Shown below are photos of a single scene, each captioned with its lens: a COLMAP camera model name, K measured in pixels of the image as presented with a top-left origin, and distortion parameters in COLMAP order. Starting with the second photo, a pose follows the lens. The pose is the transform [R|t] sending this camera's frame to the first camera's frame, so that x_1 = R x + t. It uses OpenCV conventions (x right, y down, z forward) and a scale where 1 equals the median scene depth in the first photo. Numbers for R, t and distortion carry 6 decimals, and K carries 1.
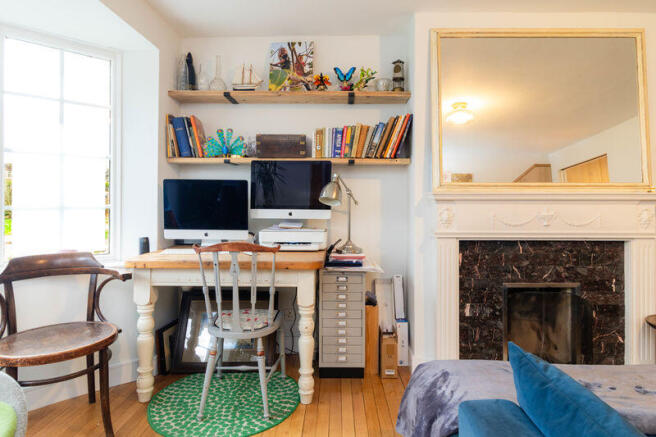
lens RADIAL K [[388.9, 0, 326.5], [0, 388.9, 200.0], [0, 0, 1]] dist [0.004711, 0.000185]
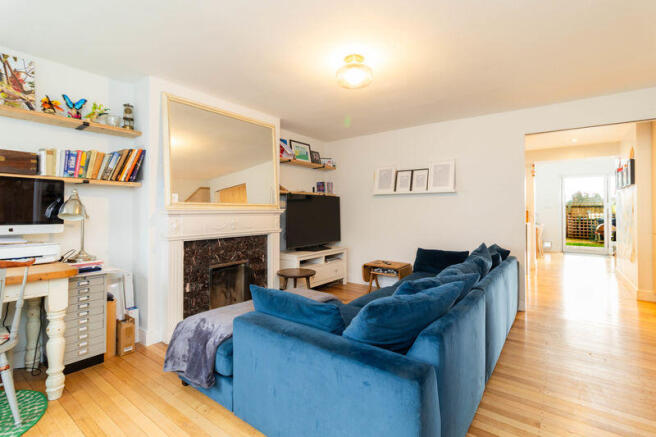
lens RADIAL K [[307.8, 0, 326.6], [0, 307.8, 214.7], [0, 0, 1]] dist [-0.001085, -0.000310]
pose [[0.598527, -0.013708, 0.800985, -0.250722], [0.003788, 0.999891, 0.014282, -0.011410], [-0.801094, -0.005514, 0.598514, -0.125085]]
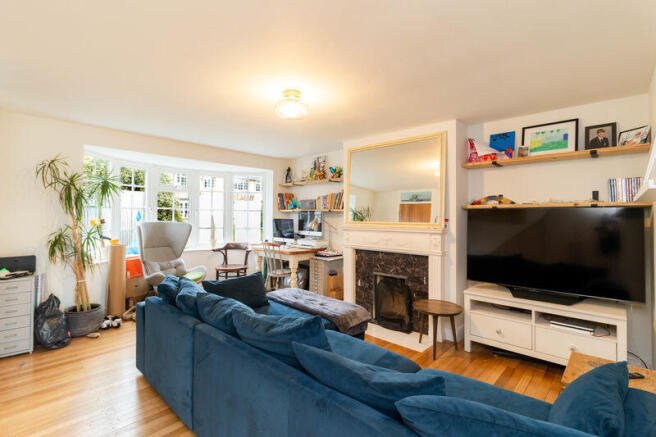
lens RADIAL K [[307.8, 0, 326.6], [0, 307.8, 214.7], [0, 0, 1]] dist [-0.001085, -0.000310]
pose [[0.733120, -0.002929, -0.680093, 1.284878], [-0.001844, 0.999978, -0.006293, -0.066282], [0.680097, 0.005868, 0.733099, -0.306231]]
